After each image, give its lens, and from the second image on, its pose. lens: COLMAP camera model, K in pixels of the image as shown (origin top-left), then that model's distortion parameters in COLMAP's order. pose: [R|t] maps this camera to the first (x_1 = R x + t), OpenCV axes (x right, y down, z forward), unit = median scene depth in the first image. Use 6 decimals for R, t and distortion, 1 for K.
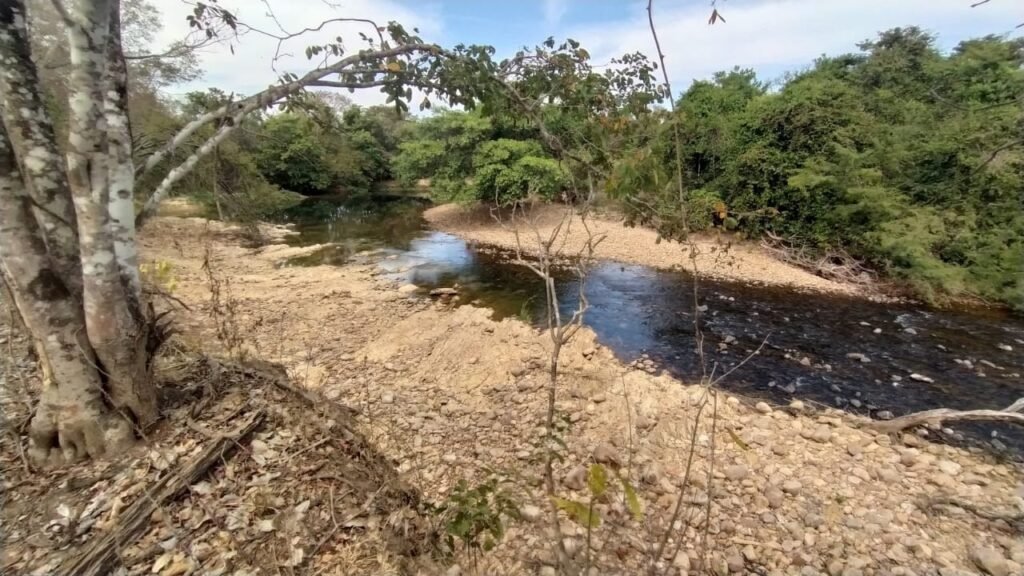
lens RADIAL K [[471.2, 0, 513.8], [0, 471.2, 283.1], [0, 0, 1]] dist [-0.001455, 0.004528]
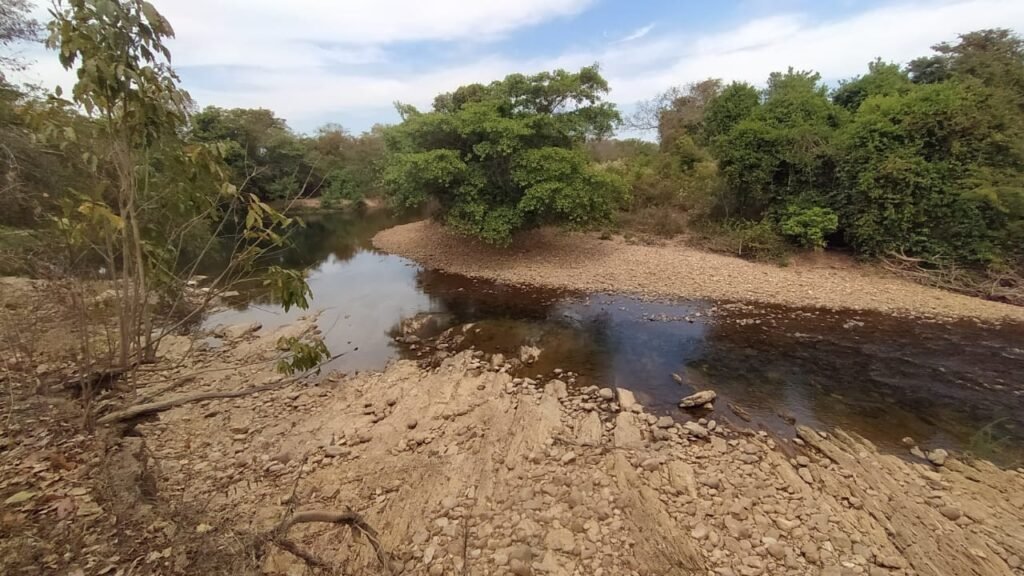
lens RADIAL K [[471.2, 0, 513.8], [0, 471.2, 283.1], [0, 0, 1]] dist [-0.001455, 0.004528]
pose [[0.947888, -0.088069, 0.306188, -0.743014], [0.095236, 0.995418, -0.008519, -0.206328], [-0.304035, 0.037235, 0.951933, 0.710332]]
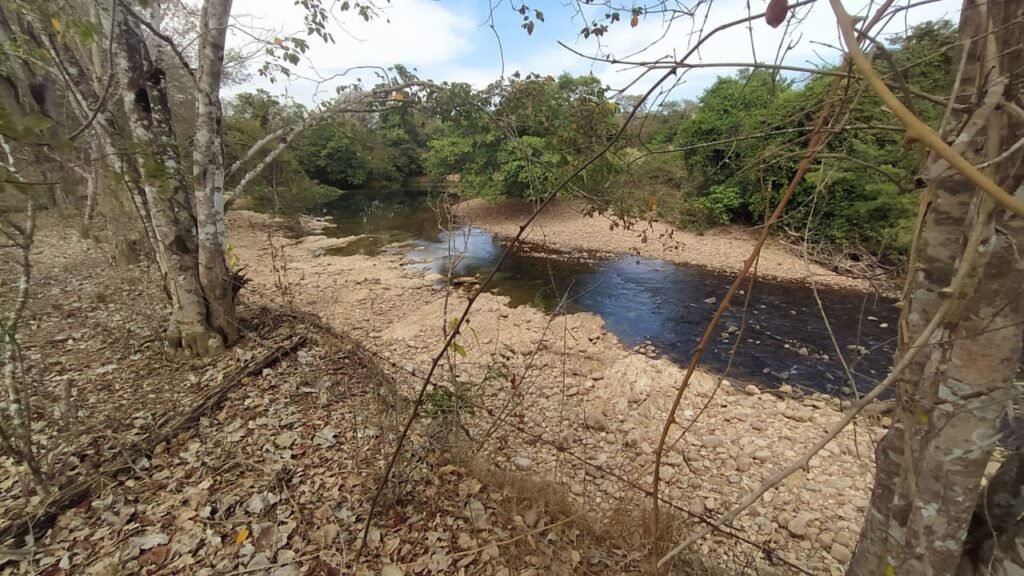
lens RADIAL K [[465.7, 0, 508.2], [0, 465.7, 284.0], [0, 0, 1]] dist [-0.004410, 0.007116]
pose [[0.997142, 0.018374, -0.073275, 0.037877], [-0.017353, 0.999744, 0.014539, 0.013239], [0.073524, -0.013226, 0.997206, -0.073491]]
